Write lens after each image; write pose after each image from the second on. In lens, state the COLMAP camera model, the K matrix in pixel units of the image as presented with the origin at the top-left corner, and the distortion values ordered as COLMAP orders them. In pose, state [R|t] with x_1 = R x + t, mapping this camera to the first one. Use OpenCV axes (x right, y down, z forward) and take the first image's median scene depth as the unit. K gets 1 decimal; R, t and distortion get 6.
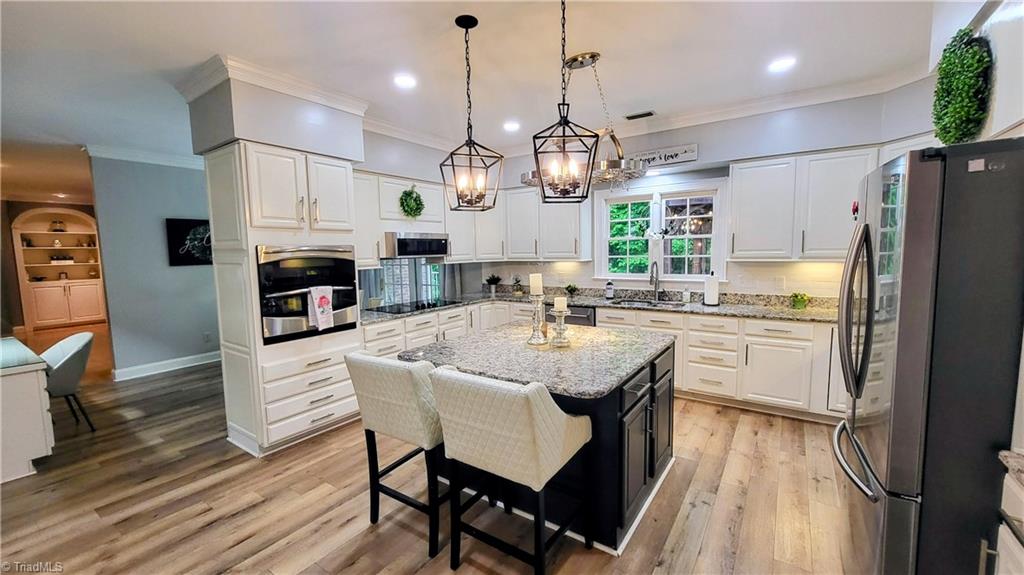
lens RADIAL K [[395.2, 0, 542.8], [0, 395.2, 285.6], [0, 0, 1]] dist [0.000068, -0.000061]
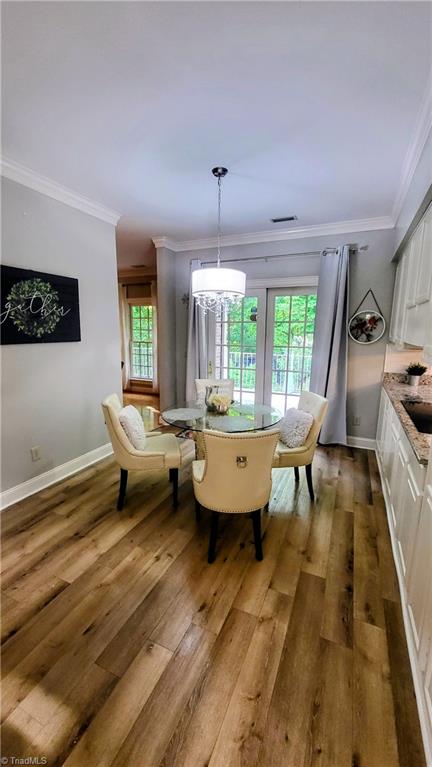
lens RADIAL K [[309.9, 0, 216.0], [0, 309.9, 383.5], [0, 0, 1]] dist [0.000937, -0.000163]
pose [[0.990299, 0.001346, 0.138948, -0.413993], [-0.012052, 0.997017, 0.076235, -0.019686], [-0.138431, -0.077170, 0.987361, 0.303608]]
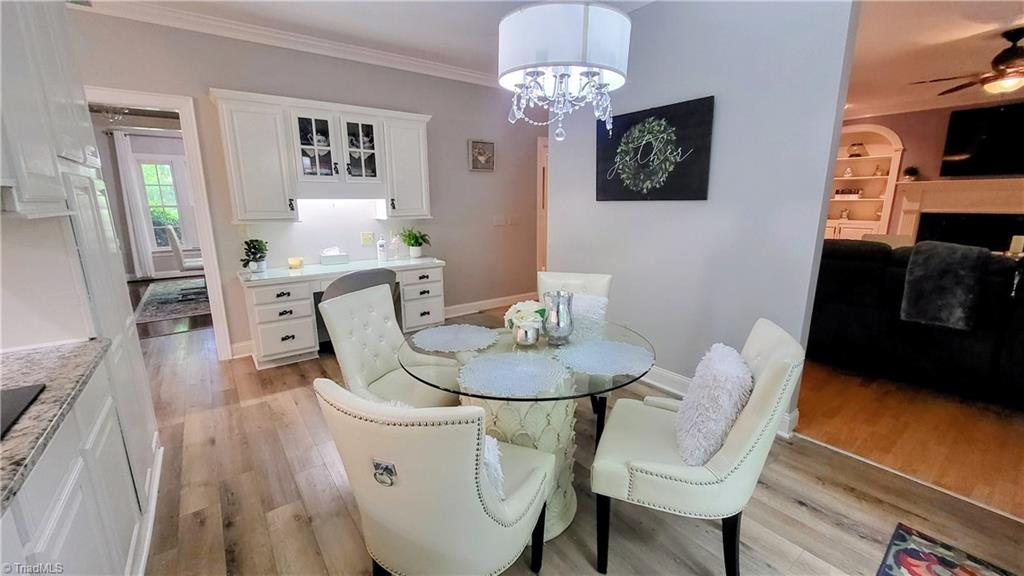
lens RADIAL K [[413.7, 0, 512.0], [0, 413.7, 288.0], [0, 0, 1]] dist [0.000937, -0.000163]
pose [[-0.368254, 0.212431, -0.905131, -0.168813], [-0.075788, 0.963448, 0.256952, -0.046070], [0.926631, 0.163221, -0.338694, 0.695864]]
